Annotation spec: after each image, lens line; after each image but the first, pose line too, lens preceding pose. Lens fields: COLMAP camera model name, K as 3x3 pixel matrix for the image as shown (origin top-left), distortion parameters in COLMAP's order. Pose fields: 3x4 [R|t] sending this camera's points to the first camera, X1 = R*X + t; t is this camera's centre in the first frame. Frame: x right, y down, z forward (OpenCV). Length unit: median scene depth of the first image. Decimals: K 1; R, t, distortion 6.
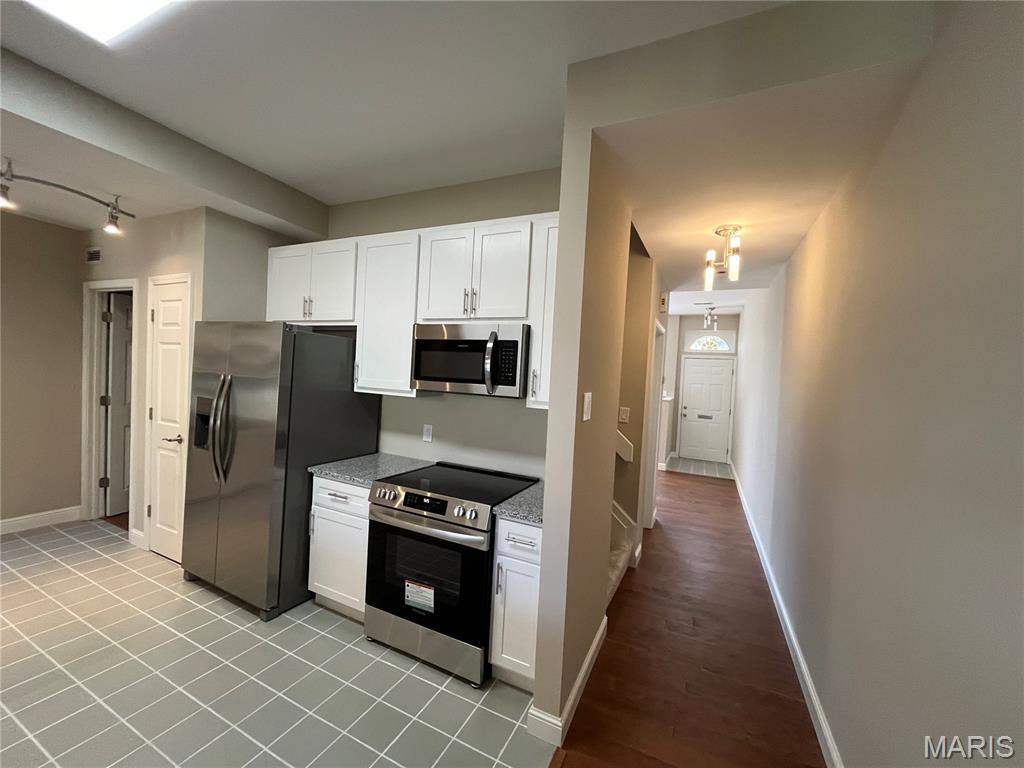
lens RADIAL K [[414.1, 0, 510.0], [0, 414.1, 384.9], [0, 0, 1]] dist [-0.001228, -0.000607]
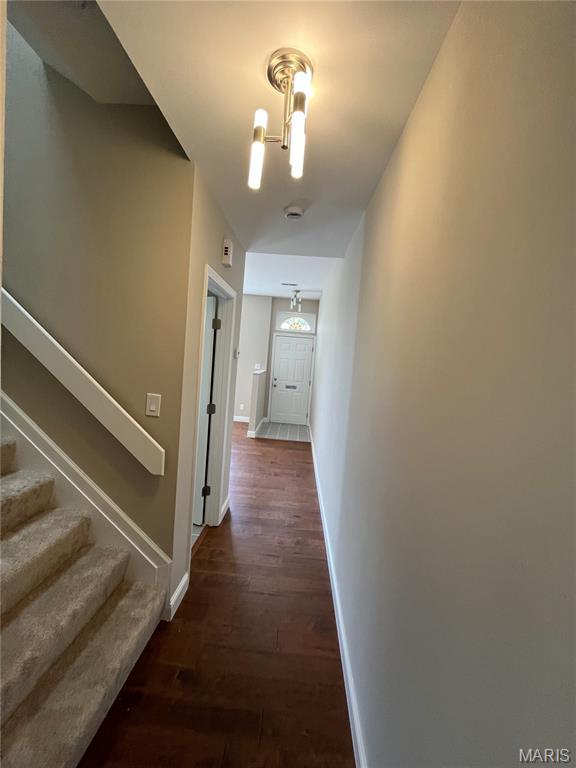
lens RADIAL K [[310.6, 0, 288.0], [0, 310.6, 384.0], [0, 0, 1]] dist [-0.001228, -0.000607]
pose [[0.919696, -0.012866, 0.392420, 0.131327], [-0.020743, 0.996475, 0.081284, -0.002968], [-0.392083, -0.082897, 0.916187, 0.218568]]
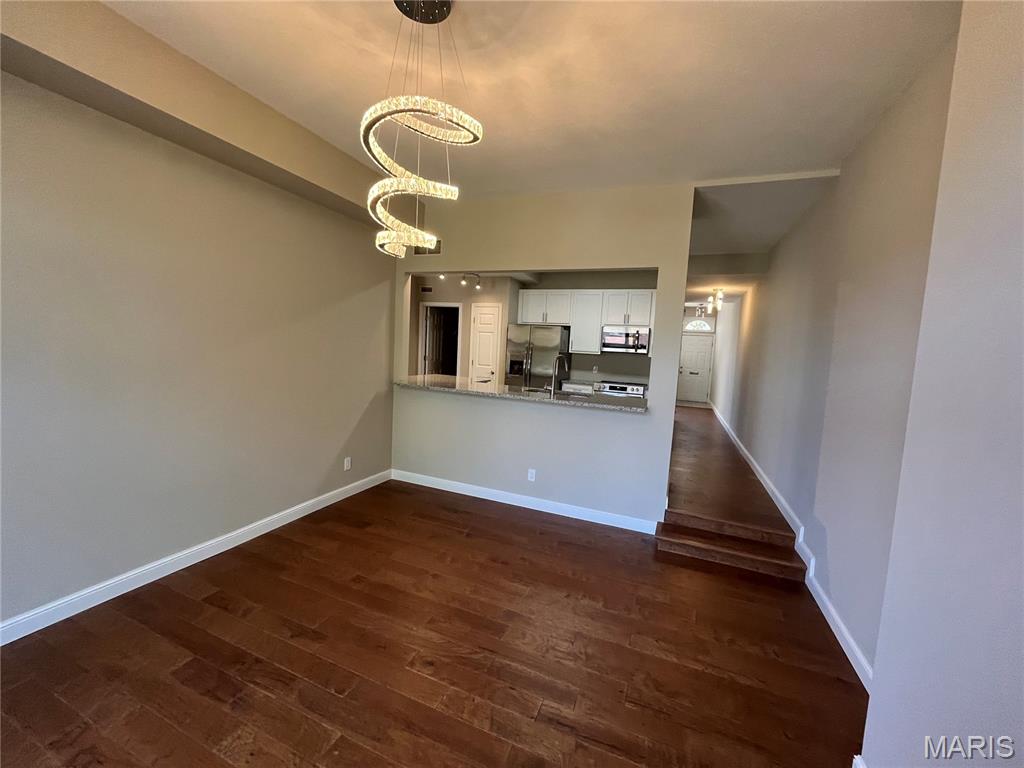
lens RADIAL K [[414.1, 0, 510.0], [0, 414.1, 384.9], [0, 0, 1]] dist [-0.001228, -0.000607]
pose [[0.998469, -0.005793, 0.055006, -0.335191], [0.002048, 0.997690, 0.067896, 0.015655], [-0.055272, -0.067679, 0.996175, -0.564489]]
